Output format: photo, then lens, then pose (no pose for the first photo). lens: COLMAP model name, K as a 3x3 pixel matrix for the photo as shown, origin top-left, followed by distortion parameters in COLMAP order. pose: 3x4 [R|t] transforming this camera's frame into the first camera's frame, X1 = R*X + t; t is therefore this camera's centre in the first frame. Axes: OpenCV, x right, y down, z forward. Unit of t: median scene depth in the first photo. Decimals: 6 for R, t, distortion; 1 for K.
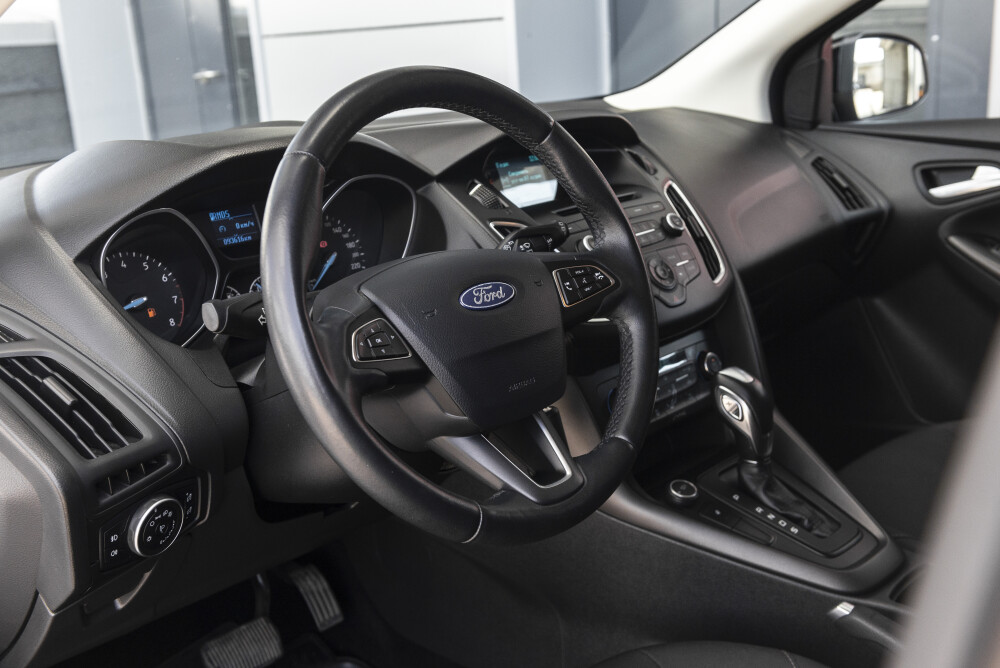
lens RADIAL K [[1103.2, 0, 484.6], [0, 1103.2, 335.6], [0, 0, 1]] dist [-0.000731, -0.008026]
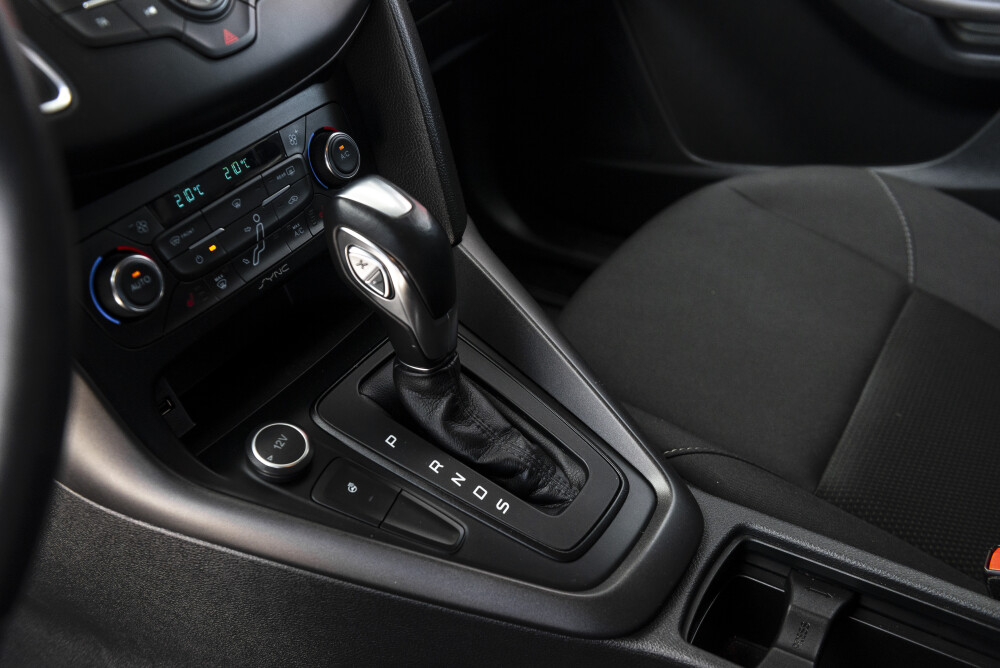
lens RADIAL K [[1103.2, 0, 484.6], [0, 1103.2, 335.6], [0, 0, 1]] dist [-0.000731, -0.008026]
pose [[0.966498, -0.103055, 0.235078, 0.156221], [0.032050, 0.957145, 0.287832, -0.043202], [-0.254666, -0.270654, 0.928381, 0.534435]]
